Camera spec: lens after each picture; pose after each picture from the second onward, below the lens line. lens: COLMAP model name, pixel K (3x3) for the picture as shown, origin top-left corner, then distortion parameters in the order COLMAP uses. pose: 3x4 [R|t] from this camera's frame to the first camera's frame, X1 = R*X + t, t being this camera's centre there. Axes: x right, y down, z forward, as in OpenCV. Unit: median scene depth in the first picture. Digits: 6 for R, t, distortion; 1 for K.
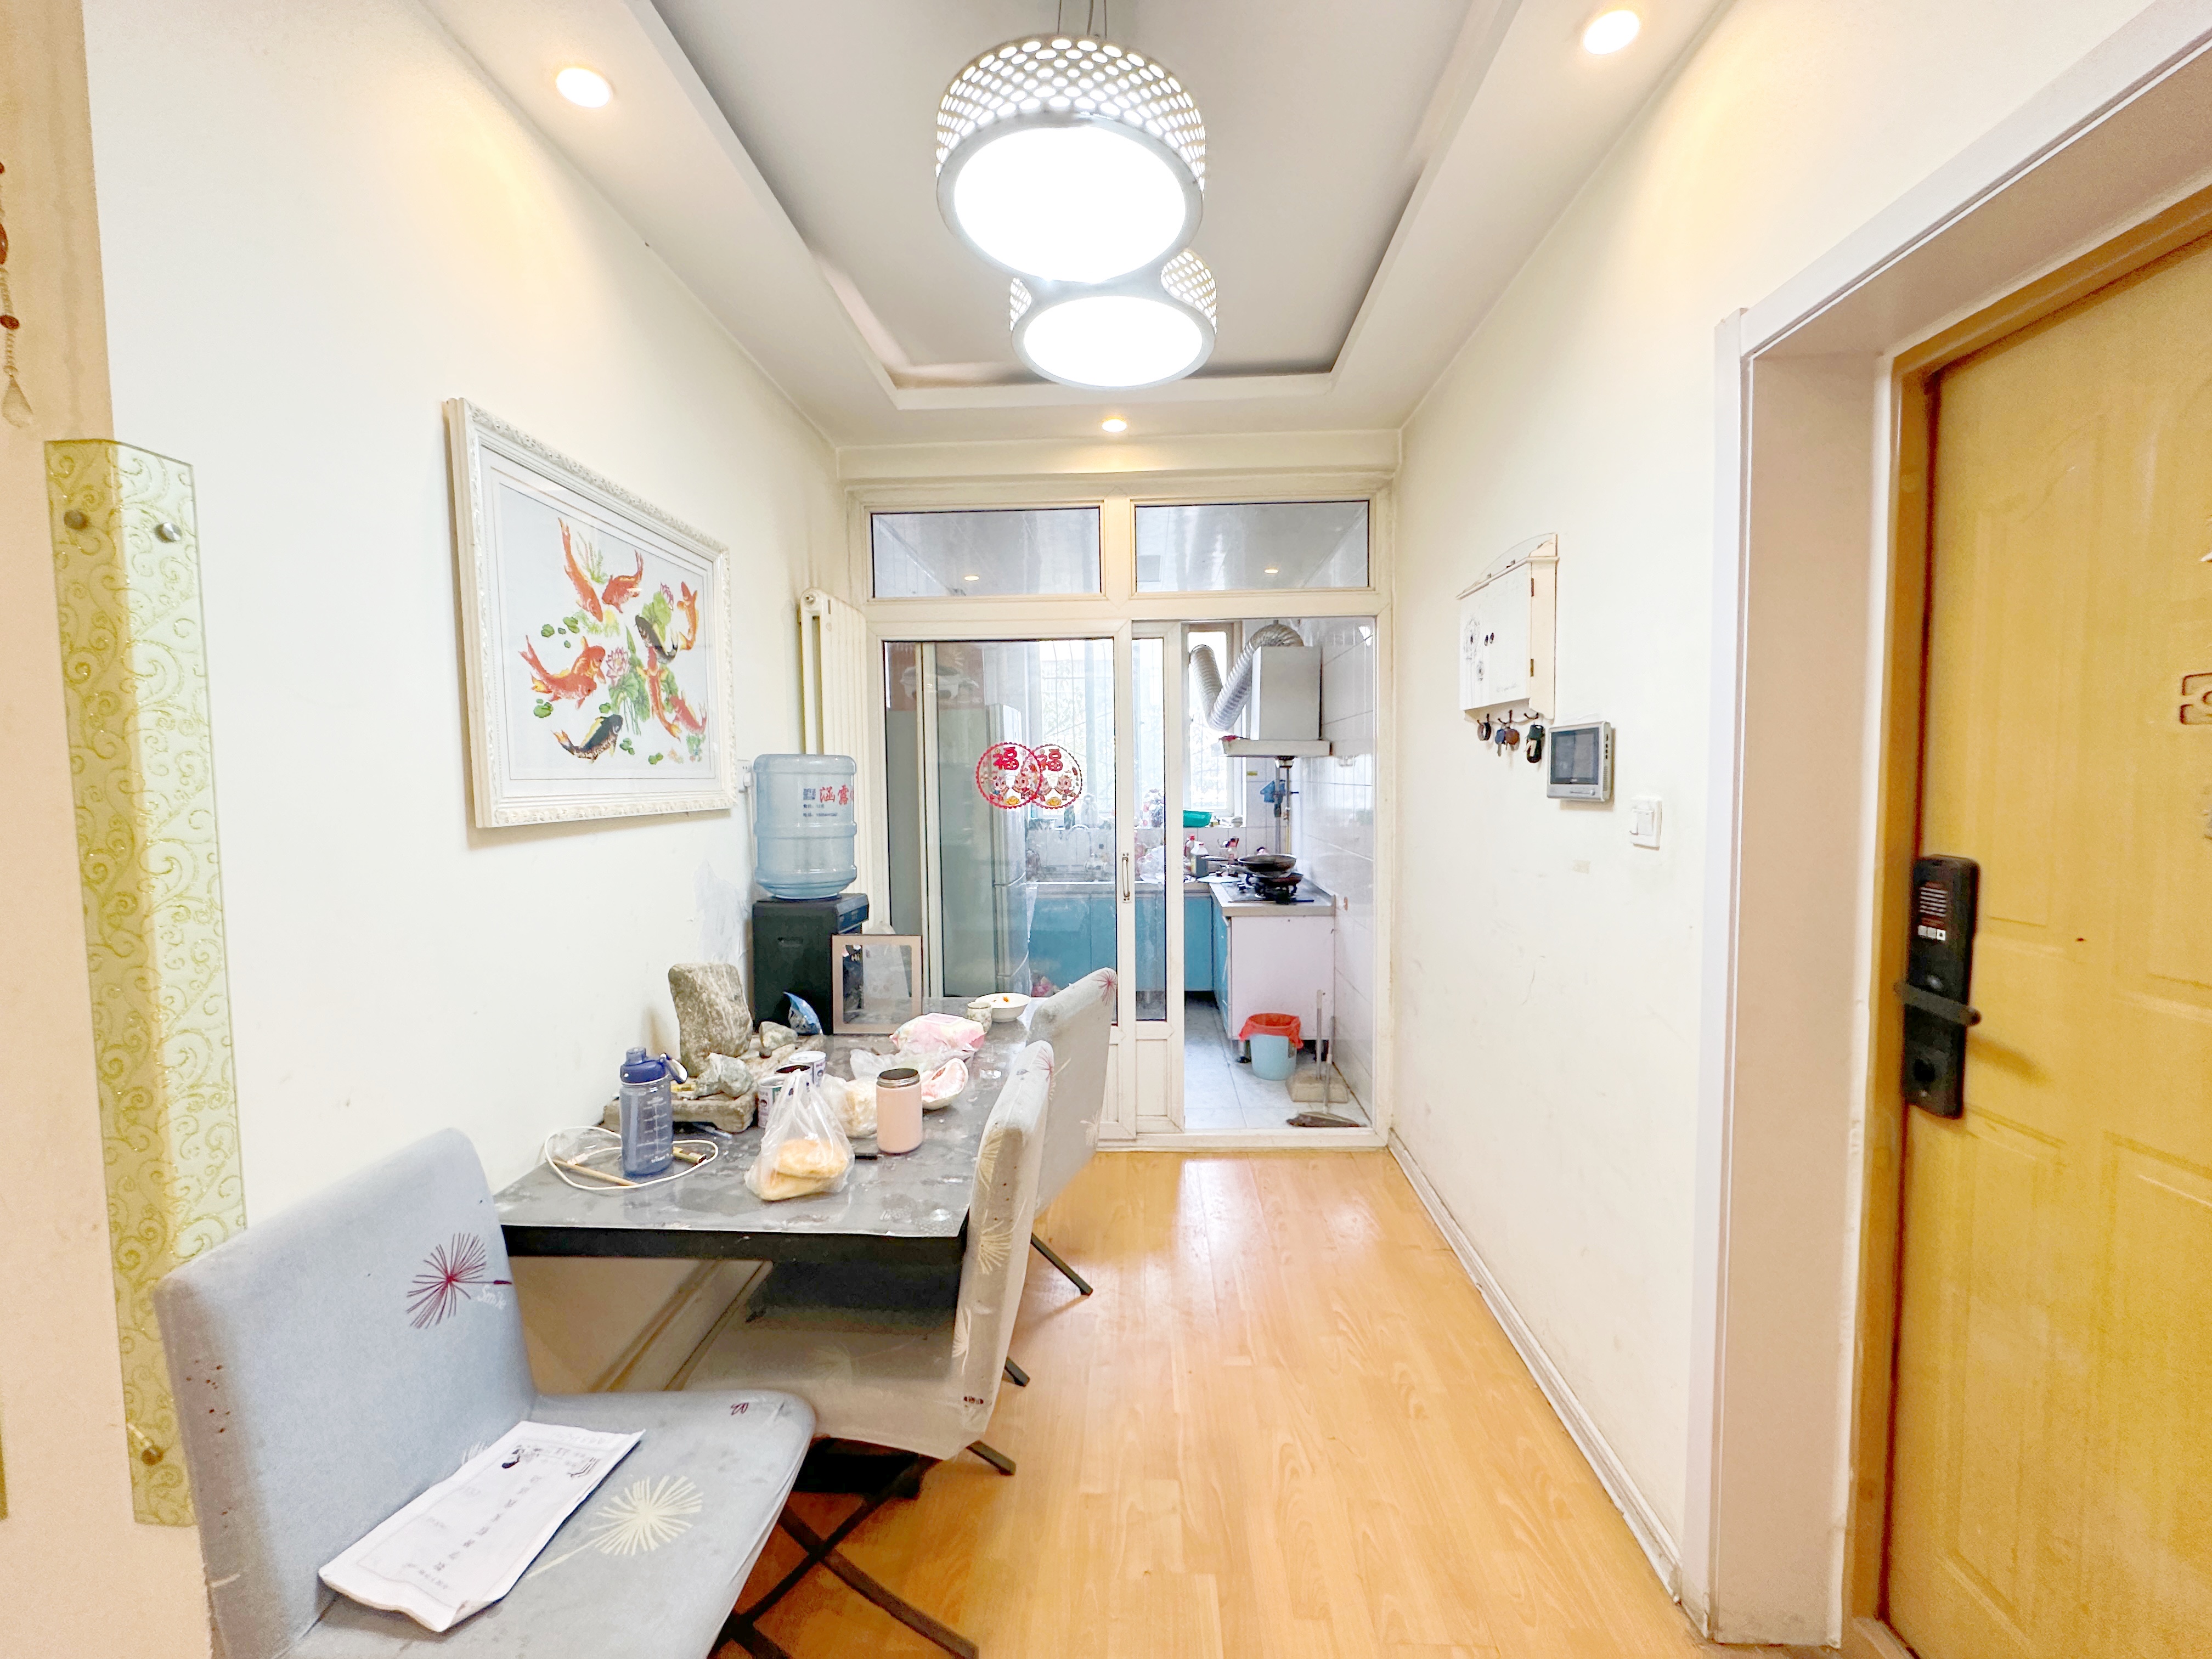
lens RADIAL K [[890.3, 0, 1101.6], [0, 890.3, 829.7], [0, 0, 1]] dist [-0.001934, -0.000122]
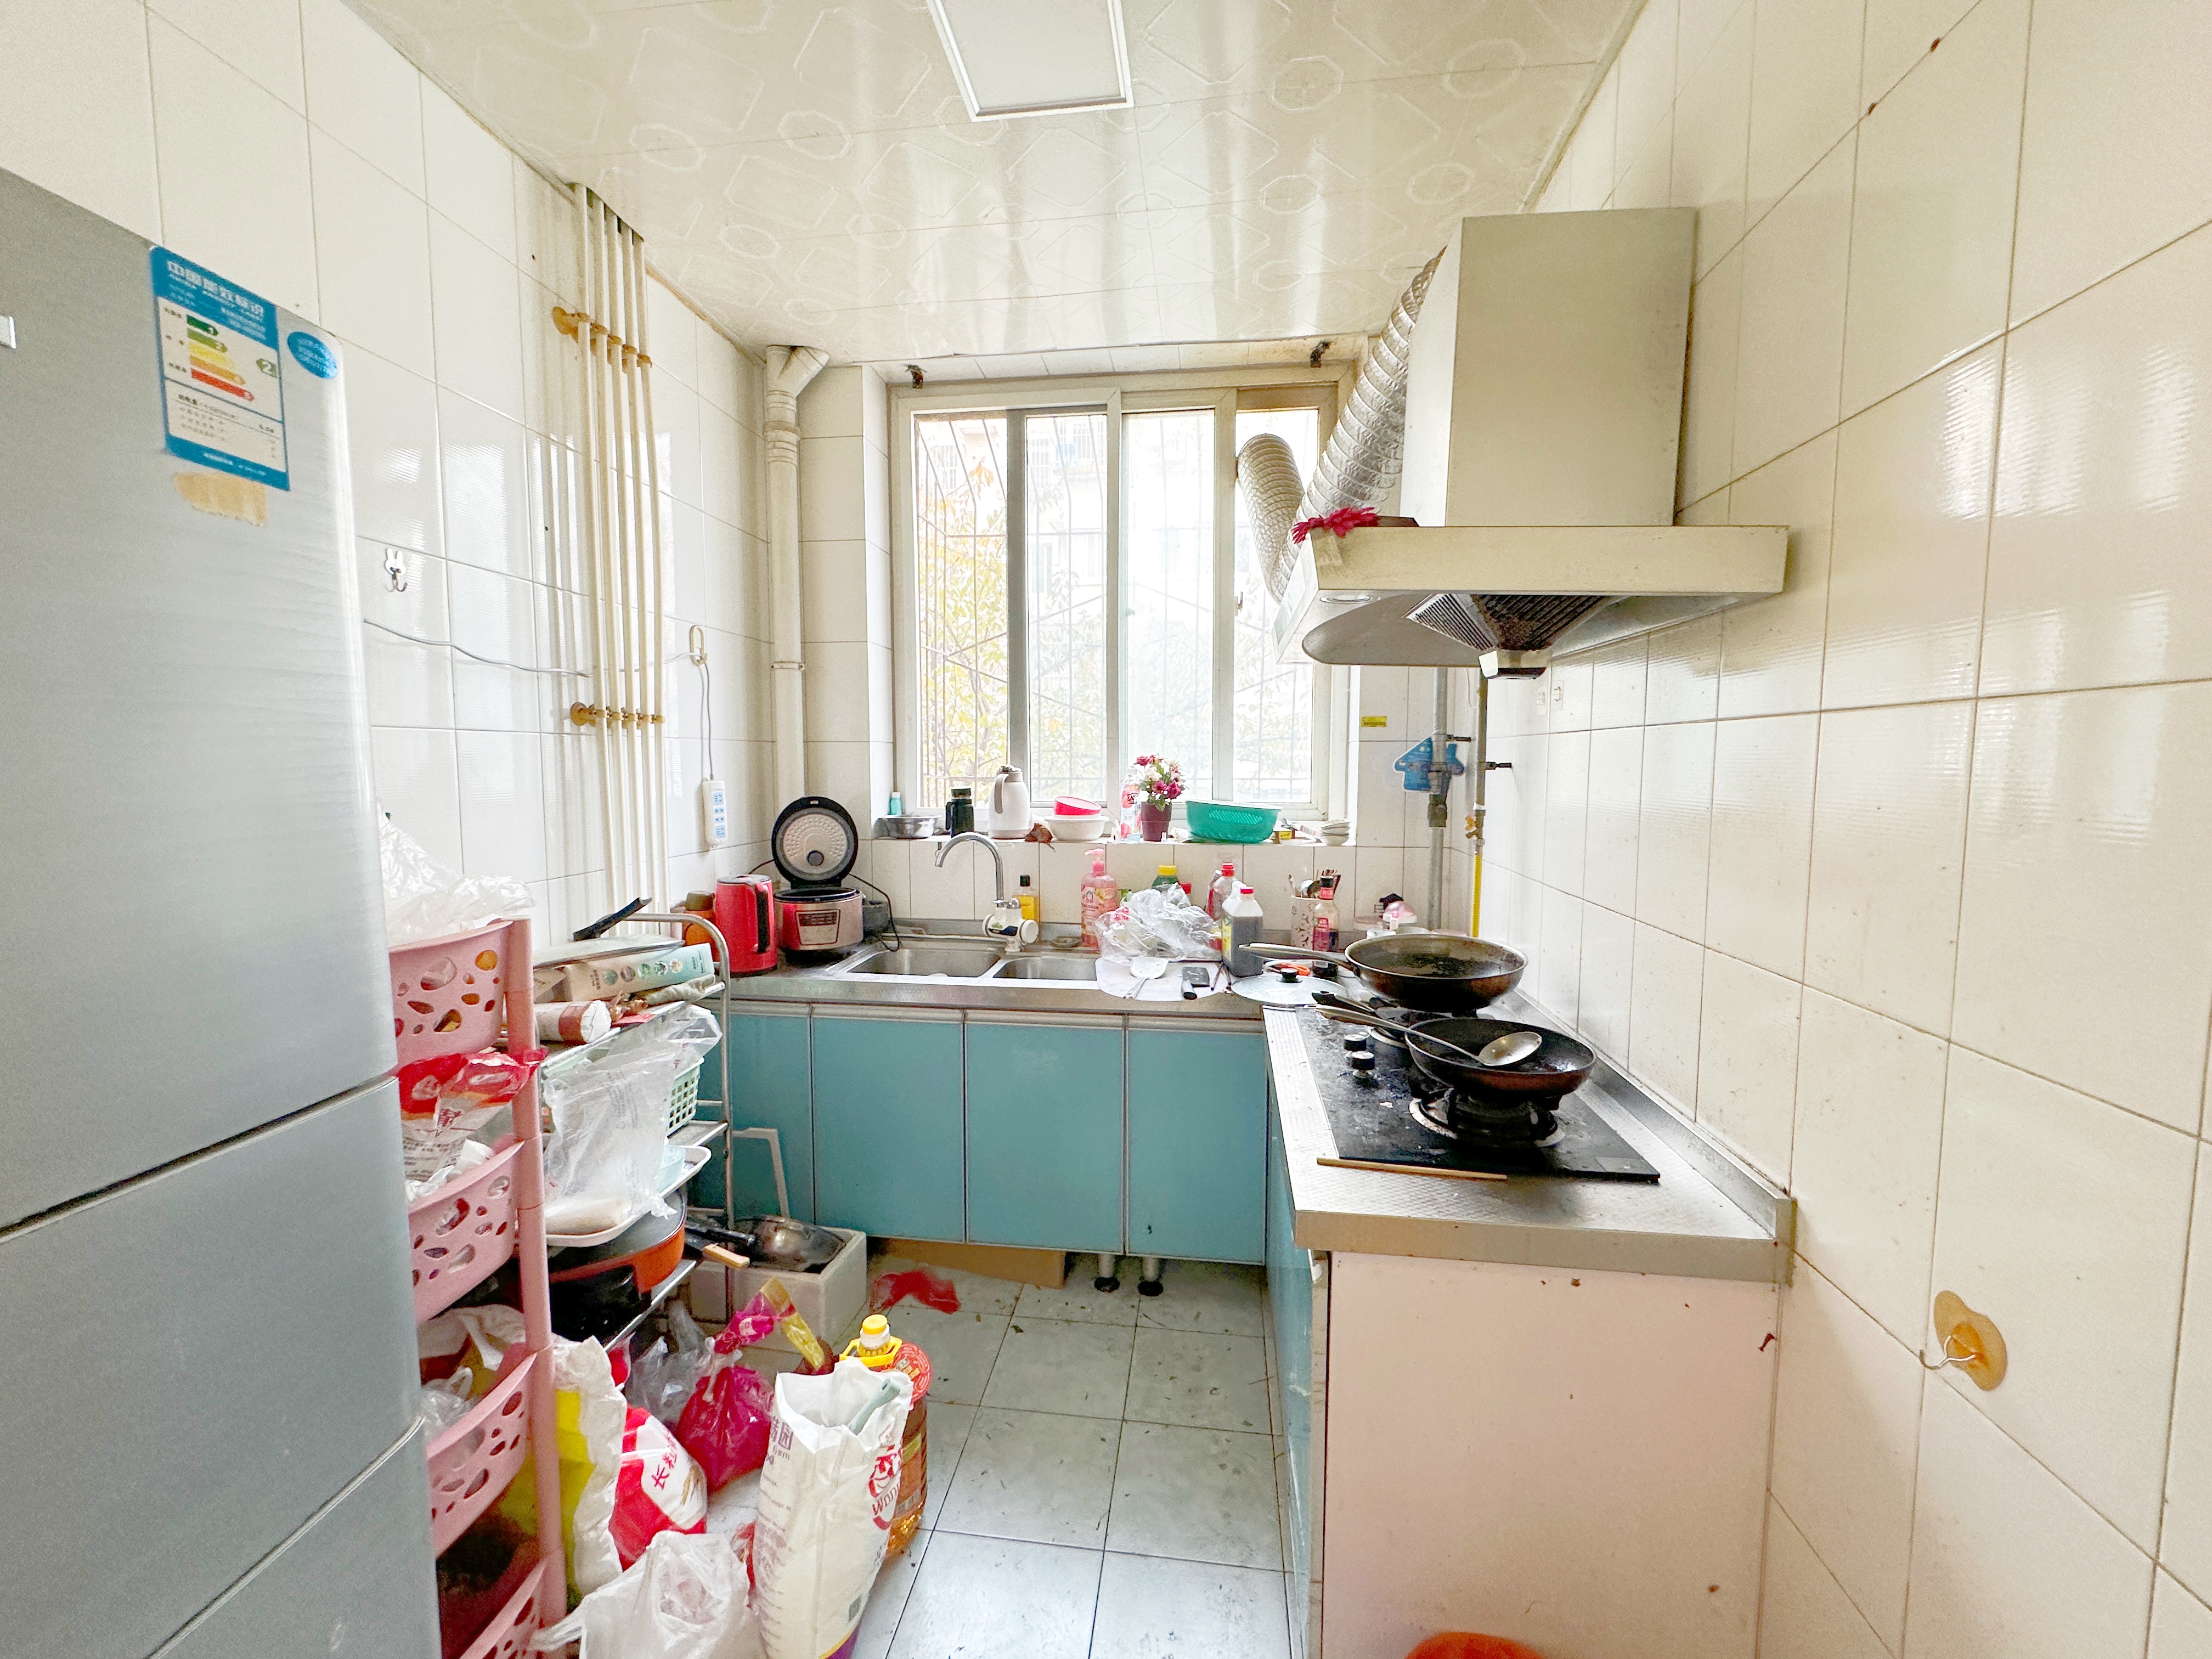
lens RADIAL K [[890.3, 0, 1107.5], [0, 890.3, 832.6], [0, 0, 1]] dist [-0.001934, -0.000122]
pose [[0.996856, 0.022970, -0.075830, 0.077355], [-0.021649, 0.999600, 0.018200, -0.015247], [0.076218, -0.016502, 0.996955, 0.579187]]
